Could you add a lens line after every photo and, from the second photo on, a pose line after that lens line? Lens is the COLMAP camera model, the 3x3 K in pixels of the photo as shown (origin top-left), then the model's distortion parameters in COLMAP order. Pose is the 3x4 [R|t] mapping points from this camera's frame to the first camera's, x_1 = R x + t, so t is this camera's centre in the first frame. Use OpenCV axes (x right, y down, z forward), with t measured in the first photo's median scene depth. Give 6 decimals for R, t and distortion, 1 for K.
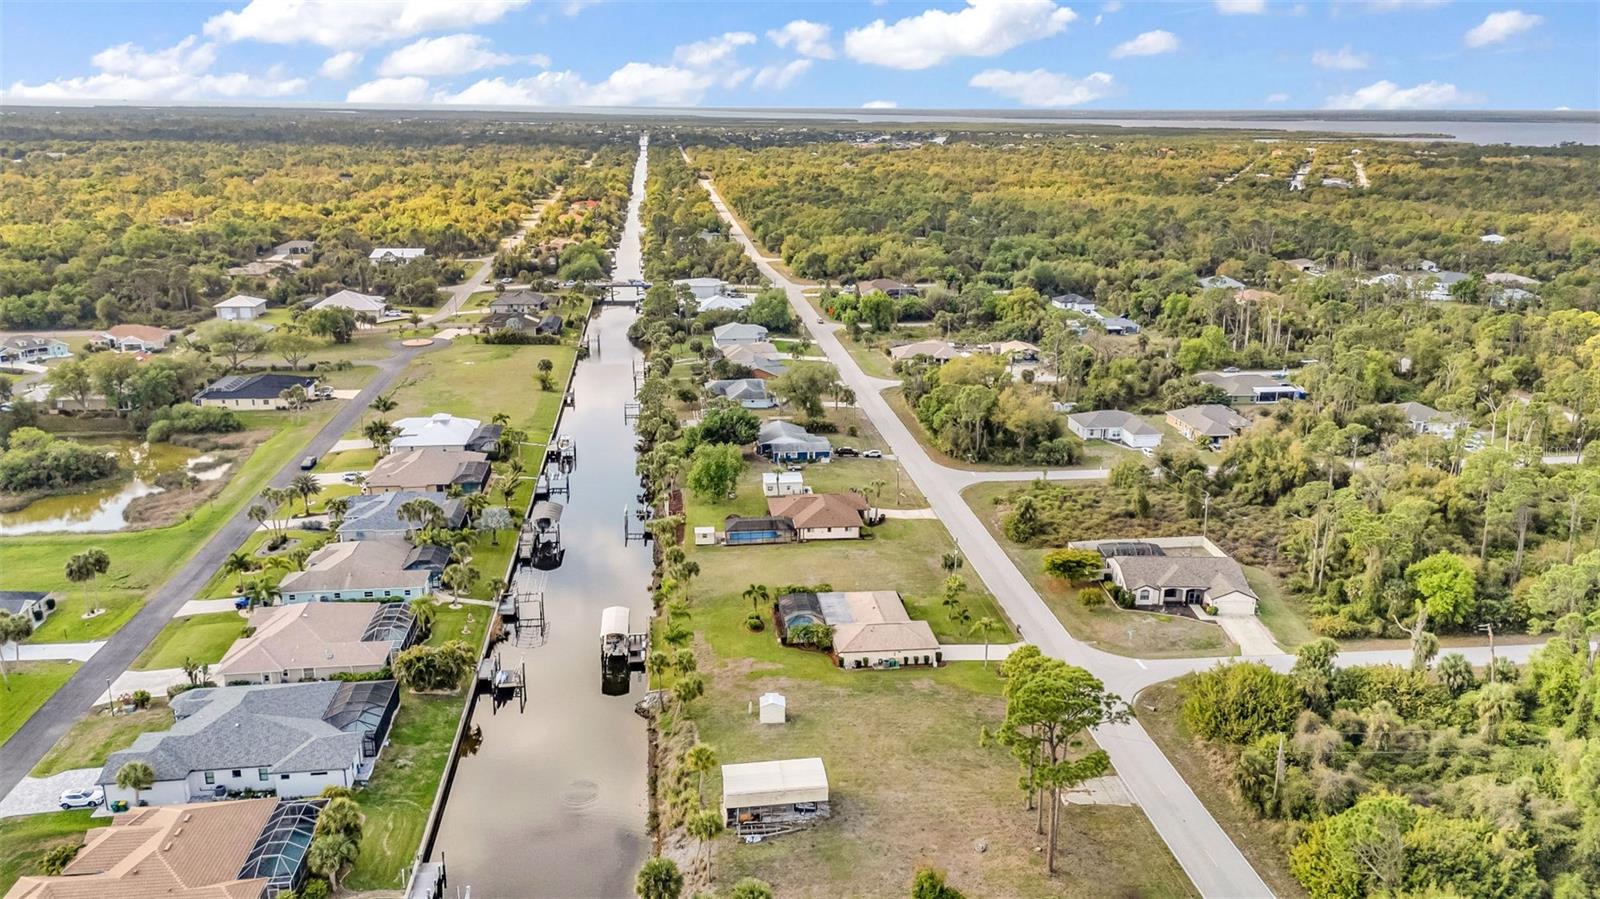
lens RADIAL K [[1169.0, 0, 797.6], [0, 1169.0, 450.1], [0, 0, 1]] dist [0.077465, -0.071916]
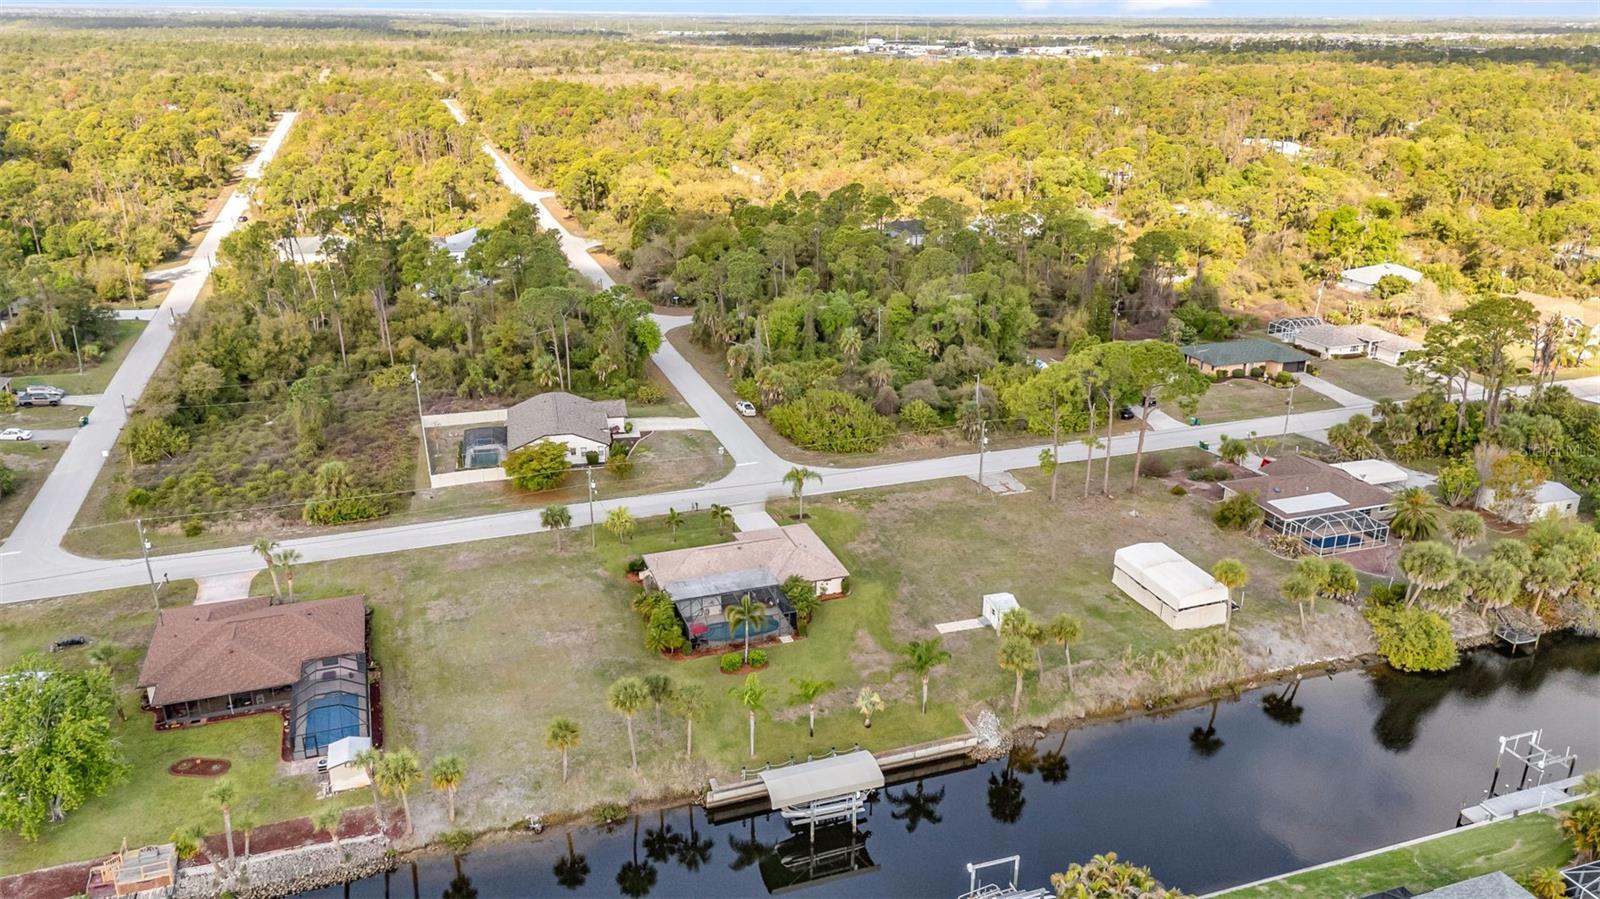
lens RADIAL K [[1169.0, 0, 799.9], [0, 1169.0, 453.4], [0, 0, 1]] dist [0.077465, -0.071916]
pose [[-0.221539, -0.350857, 0.909846, -0.485426], [0.267411, 0.875405, 0.402688, -0.168481], [-0.937769, 0.332514, -0.100114, 0.819903]]
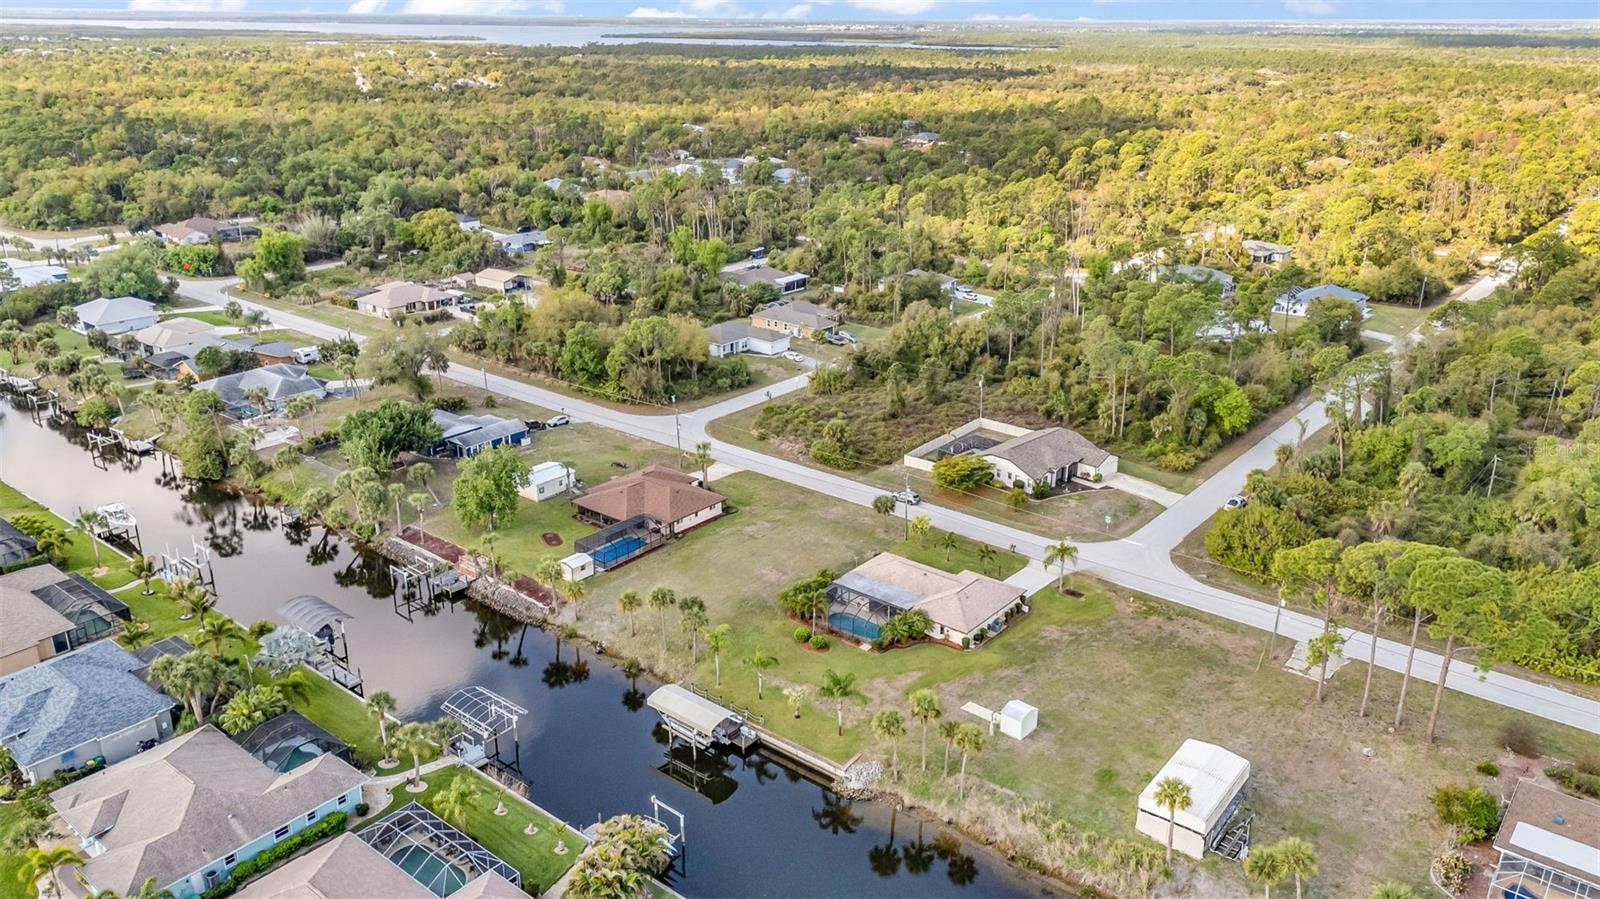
lens RADIAL K [[1169.0, 0, 800.0], [0, 1169.0, 454.3], [0, 0, 1]] dist [0.077465, -0.071916]
pose [[0.716576, -0.246775, 0.652396, -0.436972], [0.195771, 0.968883, 0.151459, -0.080562], [-0.669472, 0.019189, 0.742590, 0.336824]]
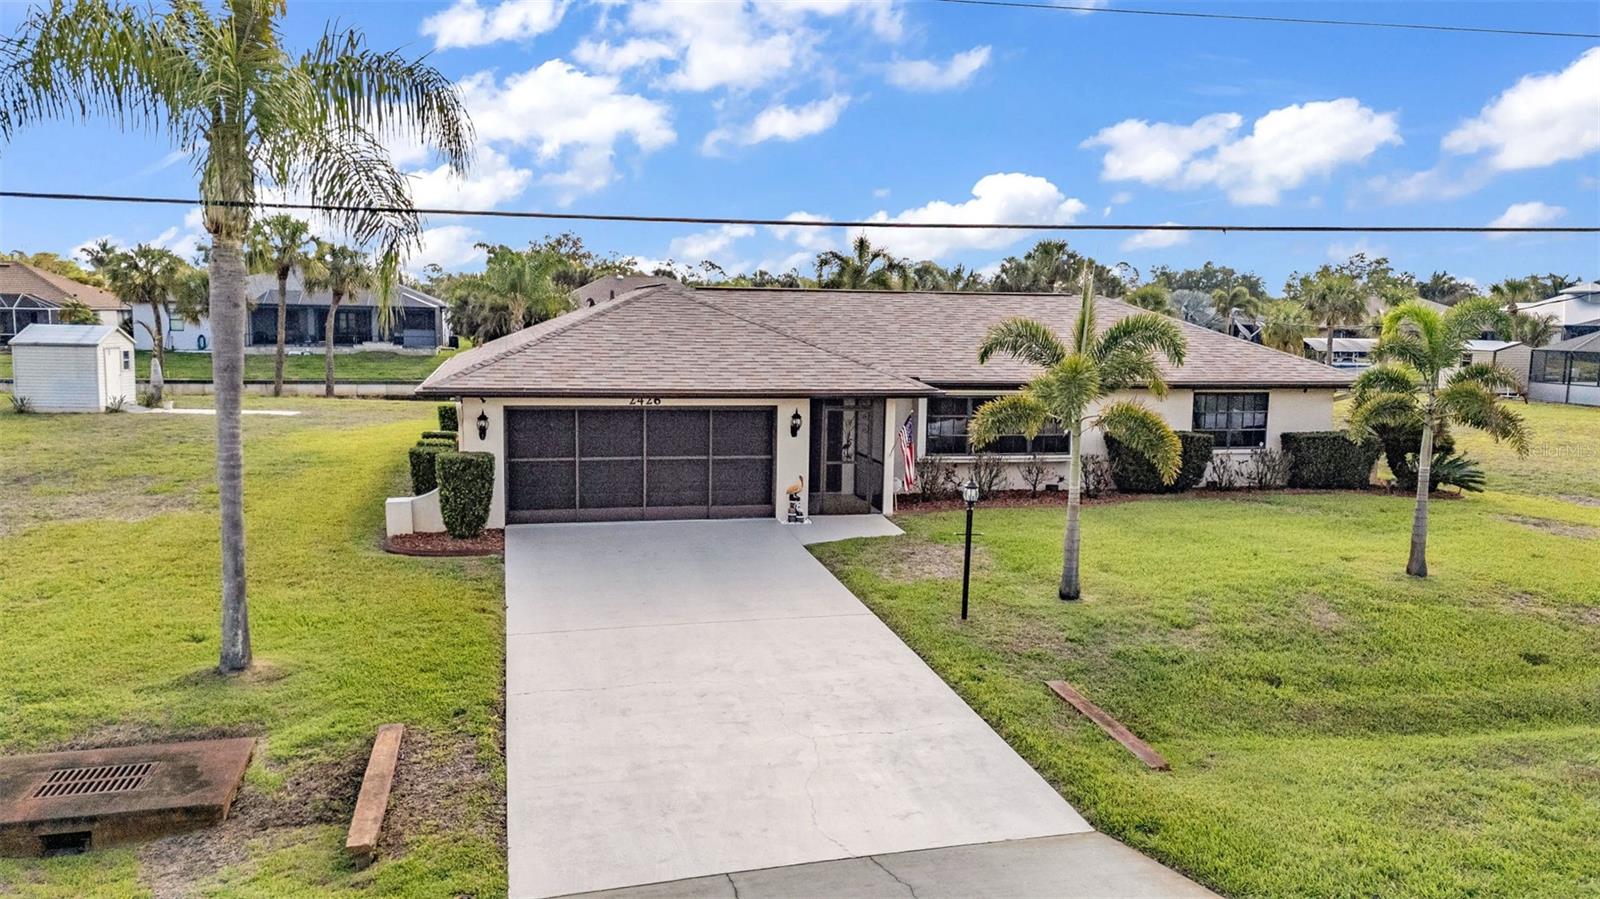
lens RADIAL K [[1169.0, 0, 797.3], [0, 1169.0, 453.9], [0, 0, 1]] dist [0.077465, -0.071916]
pose [[0.122518, 0.113973, -0.985900, 0.186186], [-0.295895, 0.952402, 0.073329, 0.118783], [0.947331, 0.282739, 0.150410, 0.779567]]
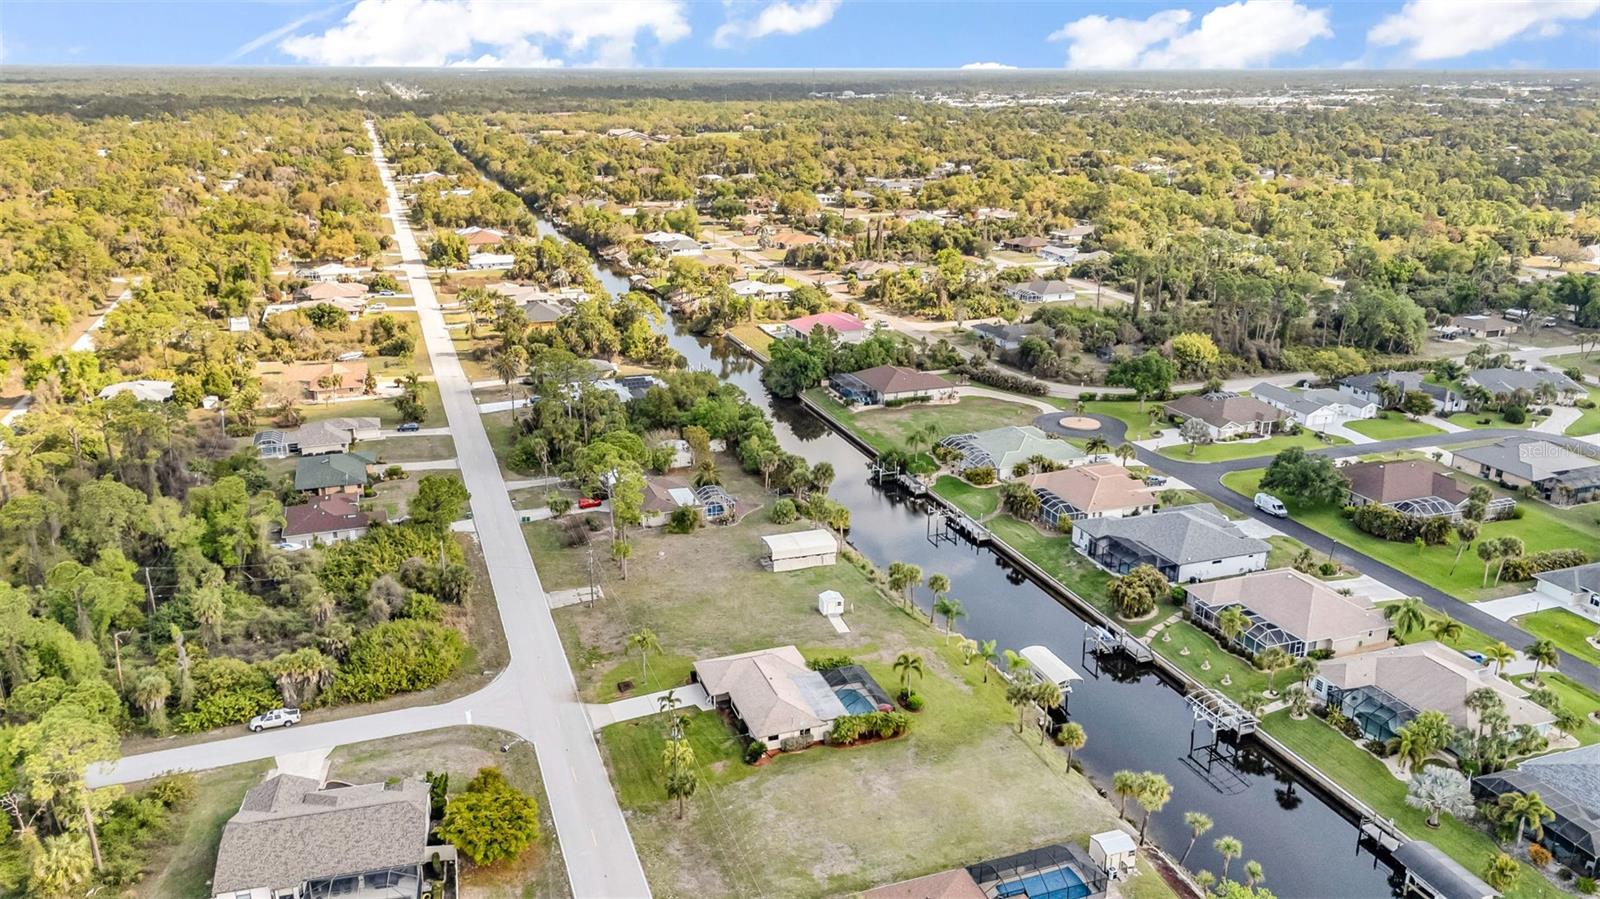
lens RADIAL K [[1169.0, 0, 798.1], [0, 1169.0, 452.3], [0, 0, 1]] dist [0.077465, -0.071916]
pose [[-0.974144, 0.062929, -0.216985, 0.177943], [-0.071285, 0.825751, 0.559513, -0.389657], [0.214385, 0.560514, -0.799914, 1.286354]]
